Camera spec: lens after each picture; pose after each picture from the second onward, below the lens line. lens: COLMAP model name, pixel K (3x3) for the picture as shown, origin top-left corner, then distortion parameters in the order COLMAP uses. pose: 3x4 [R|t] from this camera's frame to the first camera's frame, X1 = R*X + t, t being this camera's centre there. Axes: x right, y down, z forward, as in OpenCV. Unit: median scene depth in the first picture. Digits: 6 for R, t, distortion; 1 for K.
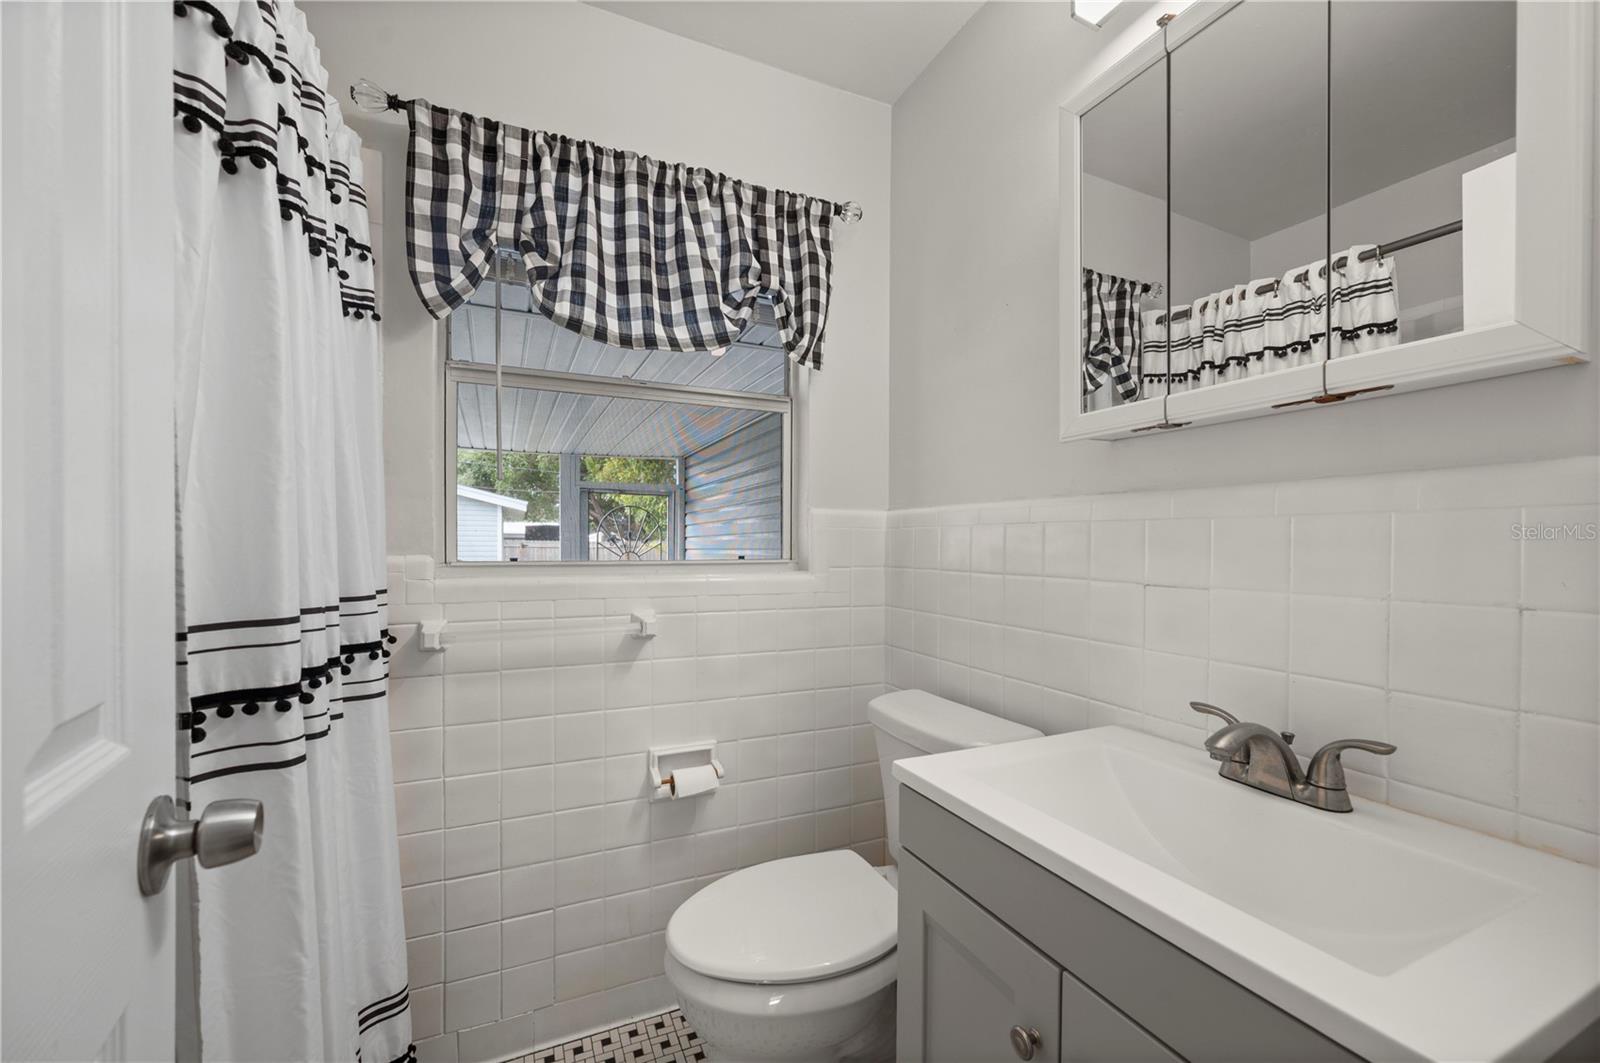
lens RADIAL K [[636.0, 0, 793.9], [0, 636.0, 544.4], [0, 0, 1]] dist [0.000422, -0.000341]
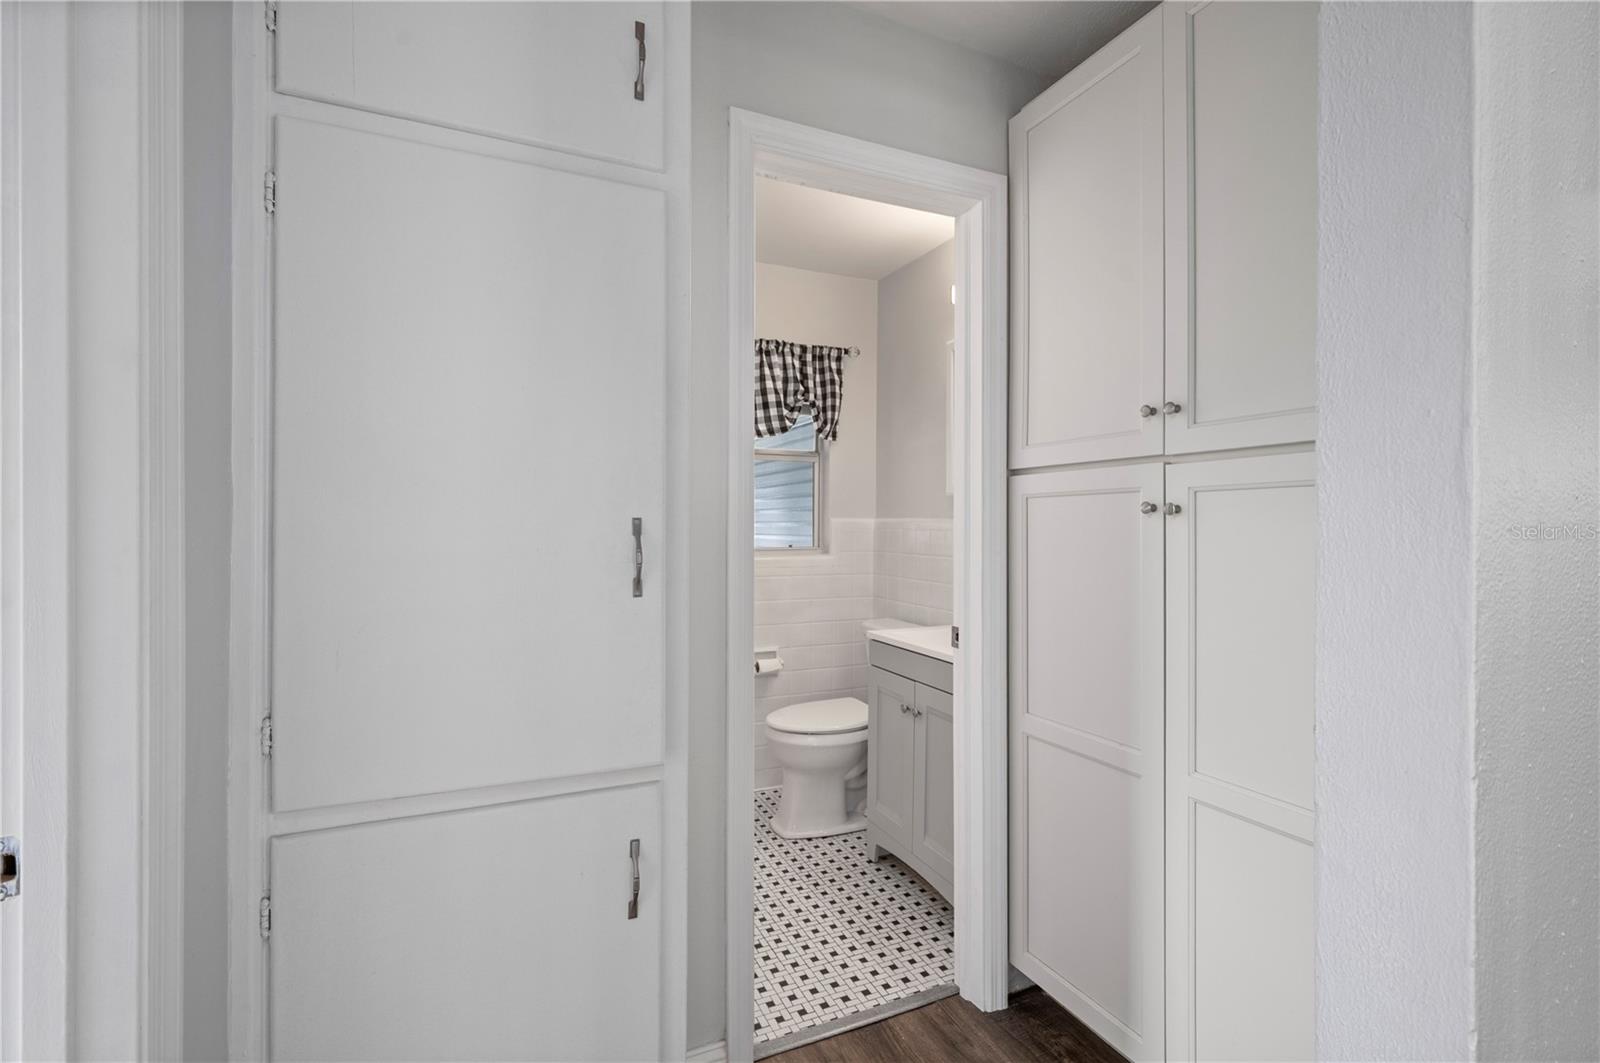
lens RADIAL K [[729.5, 0, 803.8], [0, 729.5, 525.6], [0, 0, 1]] dist [-0.003075, -0.000183]
pose [[0.999974, 0.000589, 0.007228, -0.067348], [-0.000614, 0.999994, 0.003402, -0.046613], [-0.007226, -0.003406, 0.999968, -1.106388]]
